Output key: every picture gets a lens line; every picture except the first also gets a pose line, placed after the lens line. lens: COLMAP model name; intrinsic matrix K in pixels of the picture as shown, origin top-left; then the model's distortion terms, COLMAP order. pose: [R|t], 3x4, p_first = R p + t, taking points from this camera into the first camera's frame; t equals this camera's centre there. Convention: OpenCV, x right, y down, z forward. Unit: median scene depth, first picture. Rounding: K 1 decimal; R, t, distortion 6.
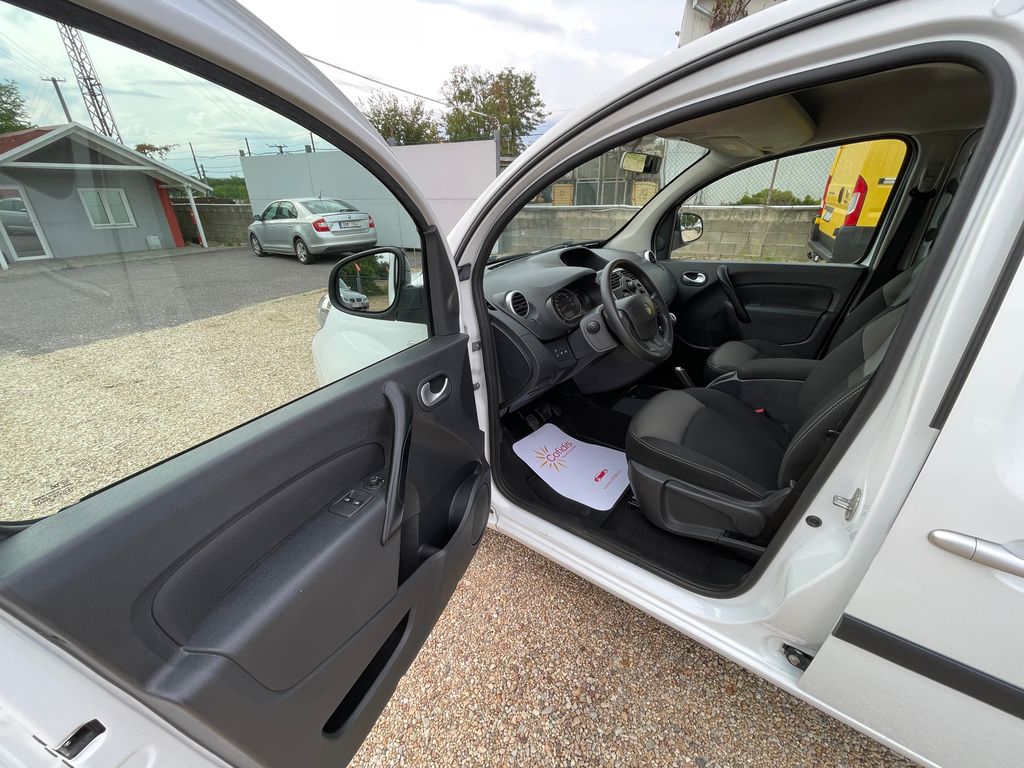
lens RADIAL K [[408.6, 0, 510.2], [0, 408.6, 388.5], [0, 0, 1]] dist [0.001492, 0.000449]
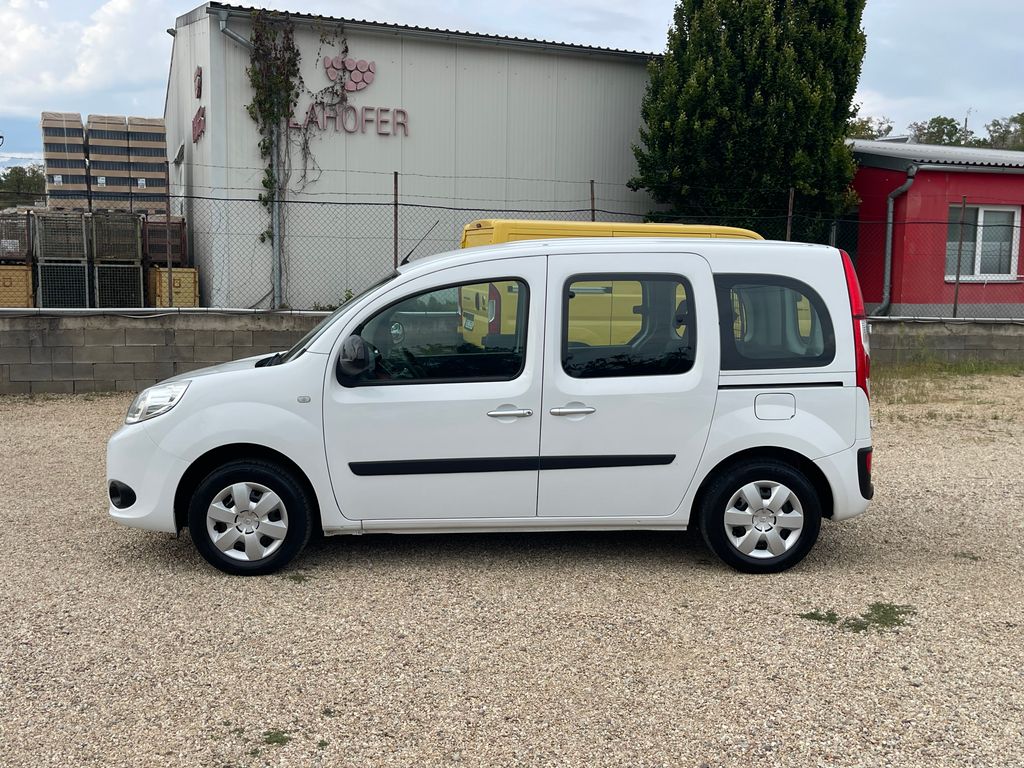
lens RADIAL K [[999.5, 0, 515.8], [0, 999.5, 382.4], [0, 0, 1]] dist [0.015188, 0.000000]
pose [[0.773140, -0.040808, 0.632921, -0.399229], [0.252236, 0.935398, -0.247806, 0.194964], [-0.581921, 0.351234, 0.733487, -0.451239]]
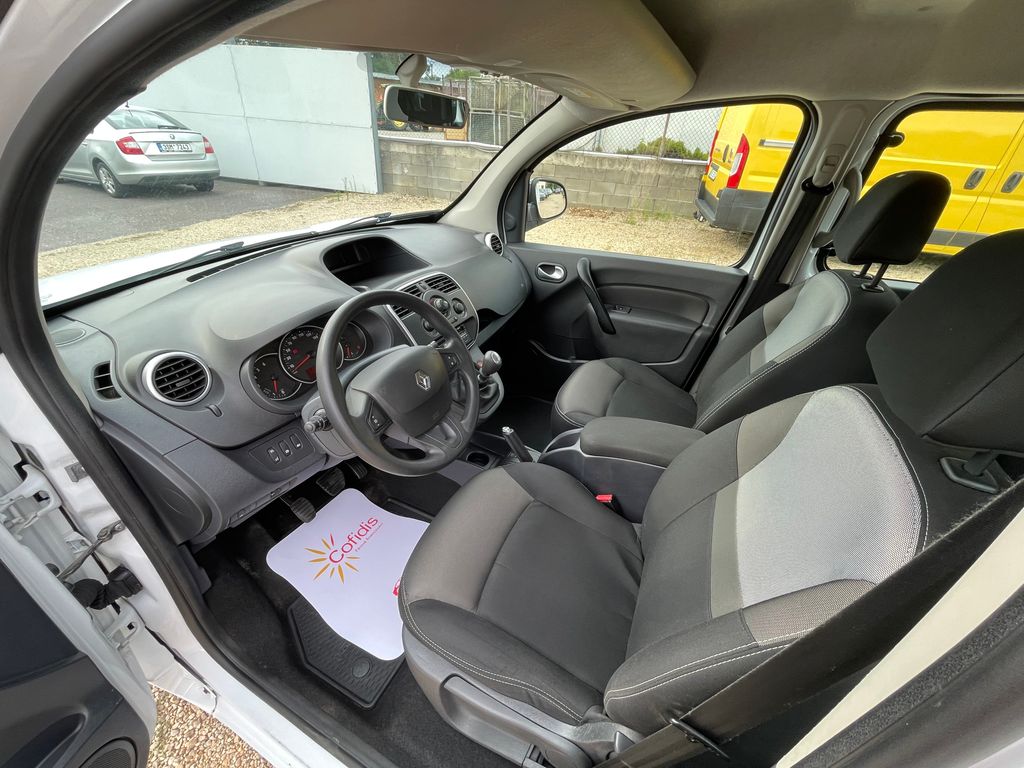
lens RADIAL K [[408.6, 0, 507.5], [0, 408.6, 382.2], [0, 0, 1]] dist [0.001492, 0.000449]
pose [[0.978687, -0.045035, 0.200359, 0.072242], [0.020525, 0.992223, 0.122766, -0.055993], [-0.204330, -0.116037, 0.972000, 0.086779]]
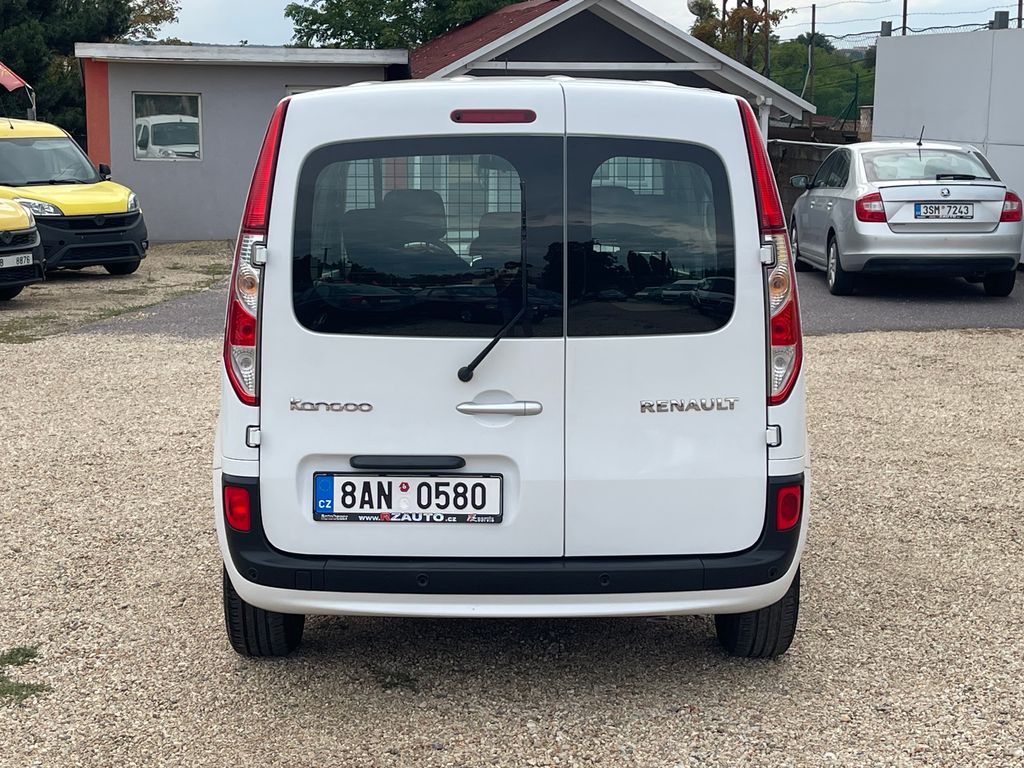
lens RADIAL K [[1698.1, 0, 512.6], [0, 1698.1, 390.0], [0, 0, 1]] dist [0.087220, 0.000000]
pose [[0.643599, 0.141835, -0.752106, 0.858763], [-0.342117, 0.932353, -0.116933, 0.138546], [0.684643, 0.332566, 0.648585, -0.426947]]
